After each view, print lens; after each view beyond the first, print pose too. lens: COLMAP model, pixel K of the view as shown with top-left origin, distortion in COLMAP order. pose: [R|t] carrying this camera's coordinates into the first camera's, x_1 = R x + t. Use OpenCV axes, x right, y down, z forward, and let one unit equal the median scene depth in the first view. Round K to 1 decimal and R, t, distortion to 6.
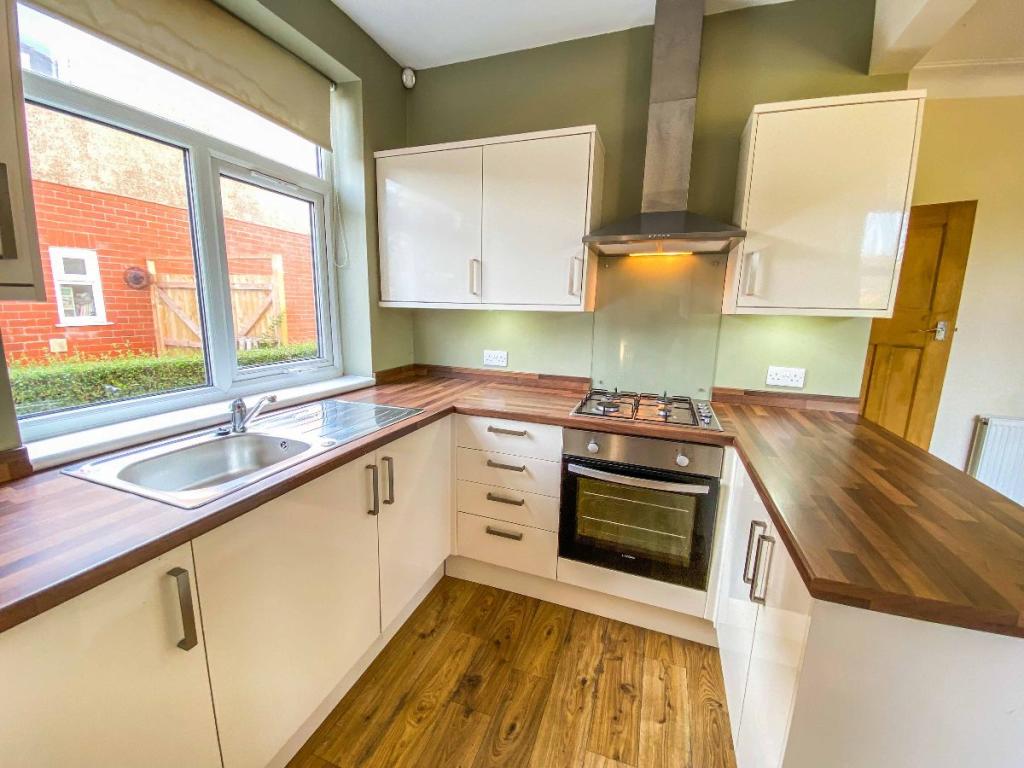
lens RADIAL K [[413.5, 0, 512.0], [0, 413.5, 384.0], [0, 0, 1]] dist [0.002108, -0.011859]
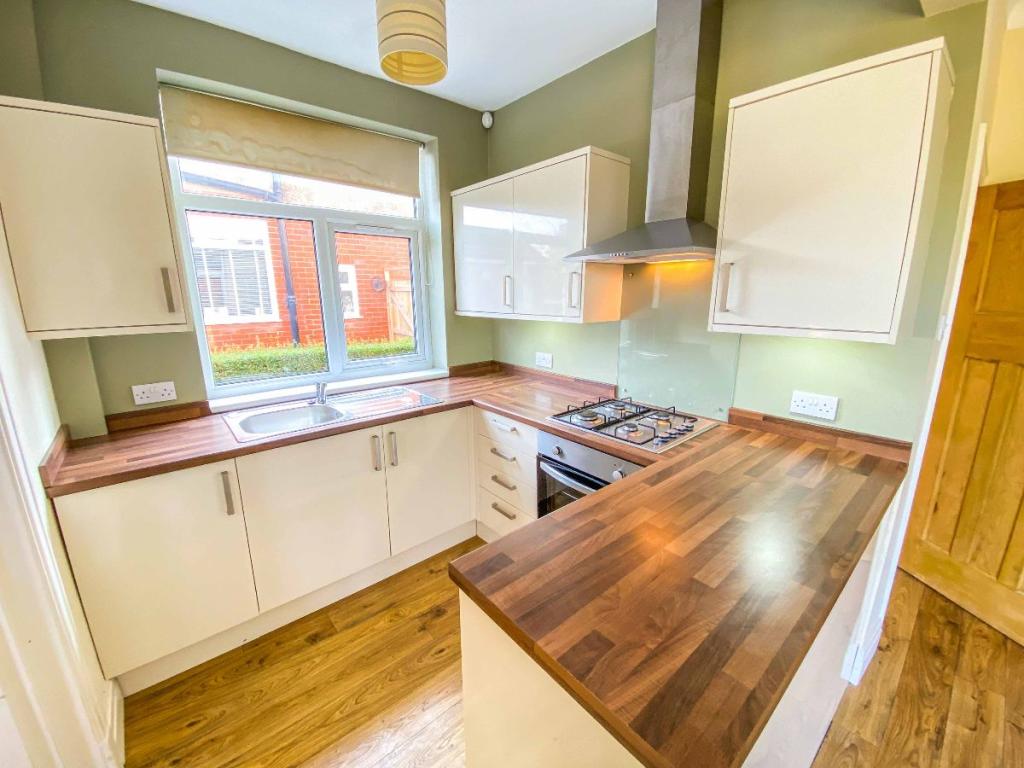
lens RADIAL K [[413.5, 0, 512.0], [0, 413.5, 384.0], [0, 0, 1]] dist [0.002108, -0.011859]
pose [[0.871714, 0.081279, -0.483228, 0.504734], [-0.065615, 0.996628, 0.049267, -0.056778], [0.485602, -0.011239, 0.874108, -0.014950]]
